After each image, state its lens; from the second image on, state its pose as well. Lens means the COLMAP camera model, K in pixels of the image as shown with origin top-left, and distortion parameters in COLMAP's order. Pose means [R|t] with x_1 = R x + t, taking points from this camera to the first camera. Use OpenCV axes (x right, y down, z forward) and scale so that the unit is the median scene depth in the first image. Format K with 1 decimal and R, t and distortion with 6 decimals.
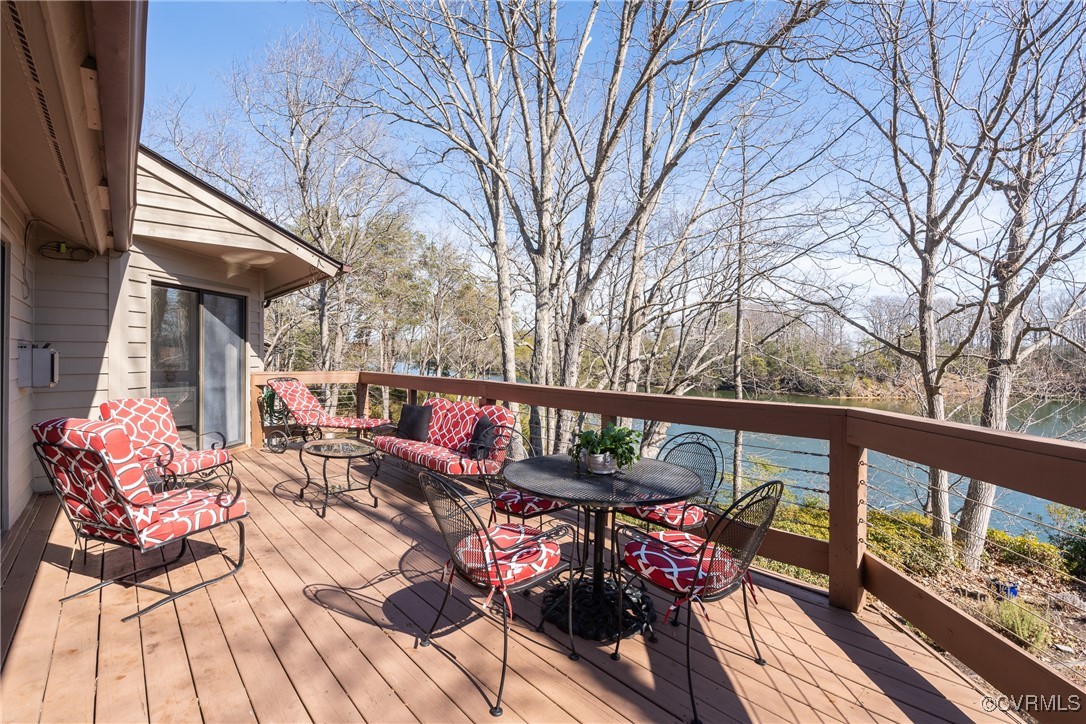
lens RADIAL K [[480.6, 0, 544.6], [0, 480.6, 356.9], [0, 0, 1]] dist [-0.001249, 0.000192]
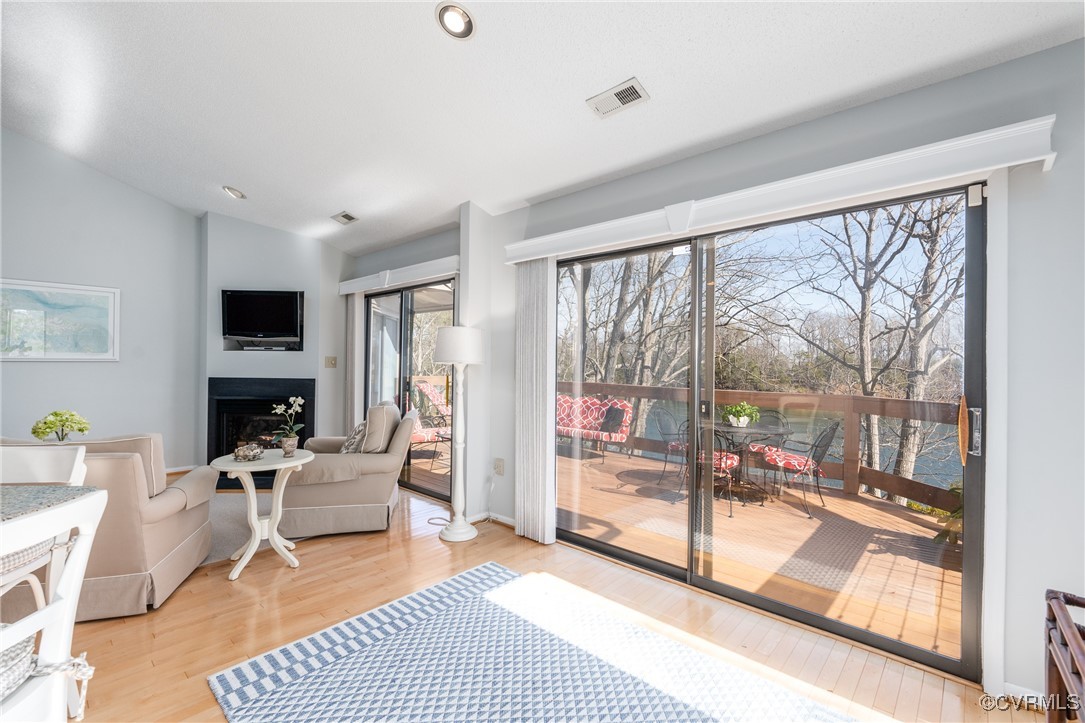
lens RADIAL K [[476.3, 0, 542.5], [0, 476.3, 361.5], [0, 0, 1]] dist [-0.003632, -0.000129]
pose [[0.995443, 0.011391, 0.094680, -0.202647], [-0.010840, 0.999921, -0.006332, -0.003934], [-0.094745, 0.005277, 0.995488, -0.205823]]
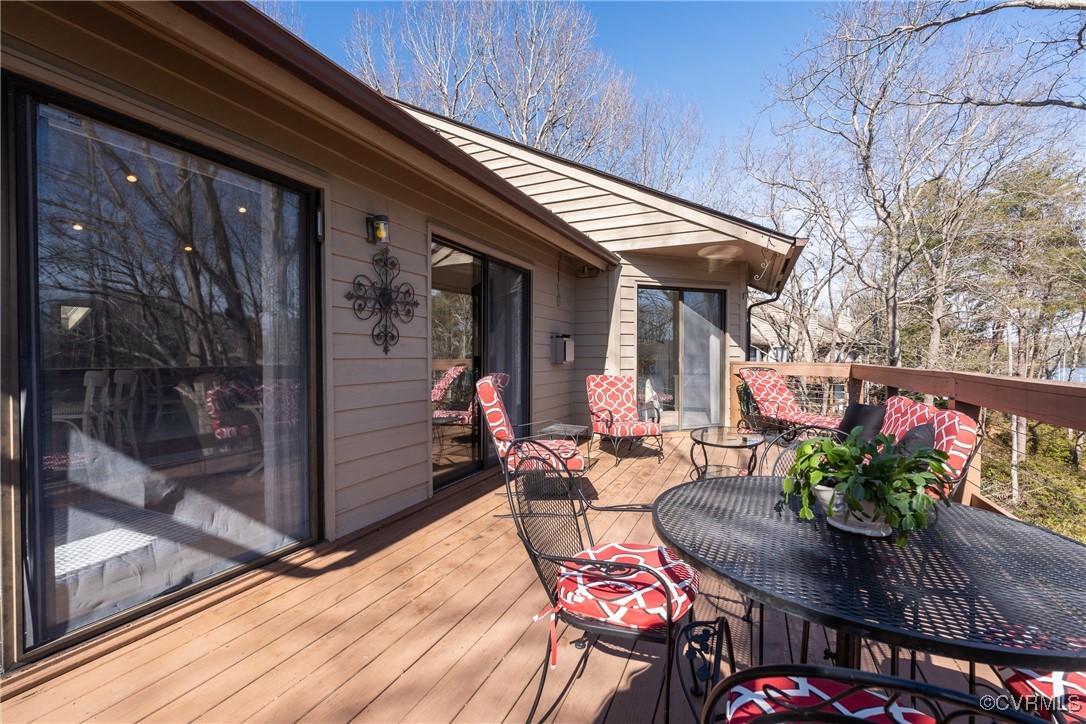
lens RADIAL K [[473.2, 0, 542.8], [0, 473.2, 365.7], [0, 0, 1]] dist [-0.001081, -0.000005]
pose [[0.413747, 0.017840, -0.910217, 0.119226], [-0.006211, 0.999840, 0.016773, 0.019048], [0.910371, -0.001287, 0.413792, 0.142539]]
